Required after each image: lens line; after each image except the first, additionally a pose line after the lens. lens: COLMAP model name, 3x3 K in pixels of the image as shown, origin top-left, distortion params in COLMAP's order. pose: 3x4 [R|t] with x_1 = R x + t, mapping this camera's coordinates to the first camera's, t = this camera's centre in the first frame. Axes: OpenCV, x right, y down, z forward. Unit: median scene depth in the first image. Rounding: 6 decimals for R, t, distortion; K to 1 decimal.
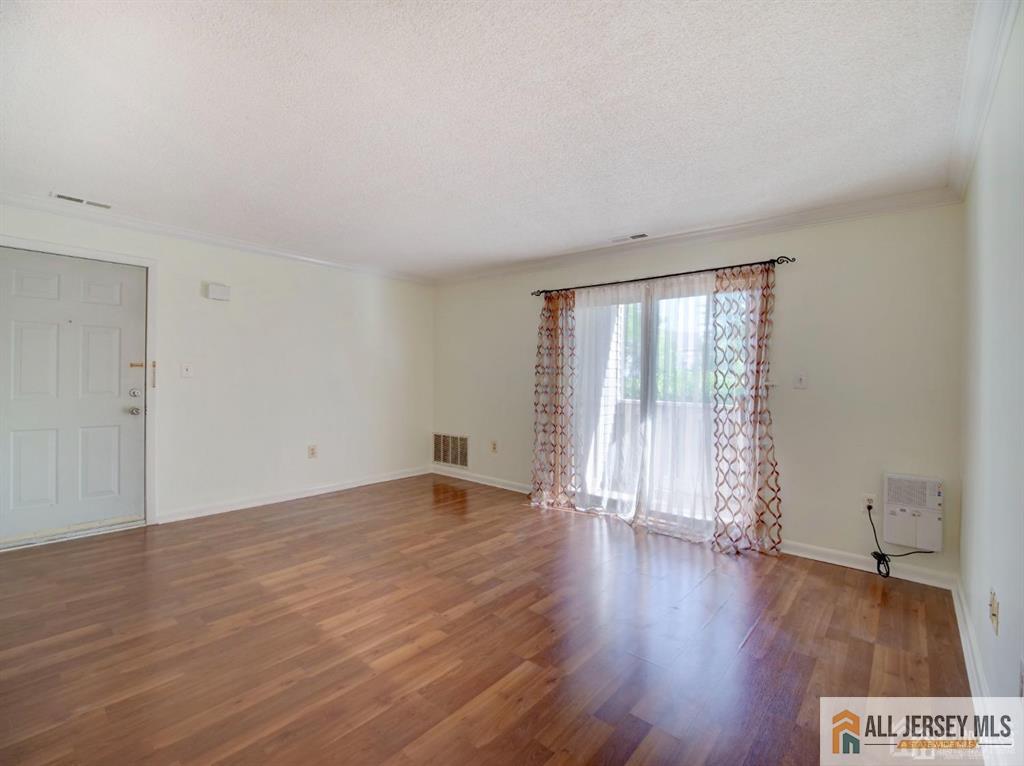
lens RADIAL K [[463.6, 0, 508.1], [0, 463.6, 378.8], [0, 0, 1]] dist [-0.008021, 0.000152]
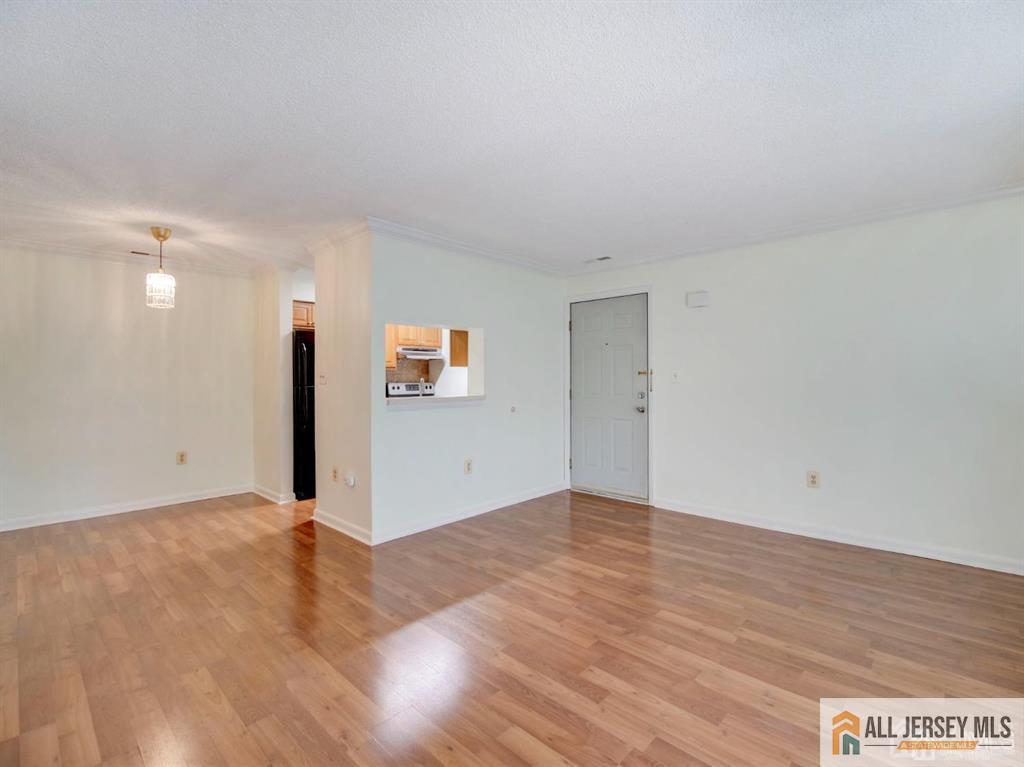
lens RADIAL K [[476.0, 0, 504.4], [0, 476.0, 378.7], [0, 0, 1]] dist [-0.012742, -0.000128]
pose [[-0.045570, -0.015835, -0.998836, 0.607874], [-0.001064, 0.999875, -0.015803, 0.007932], [0.998961, 0.000343, -0.045581, 0.847789]]
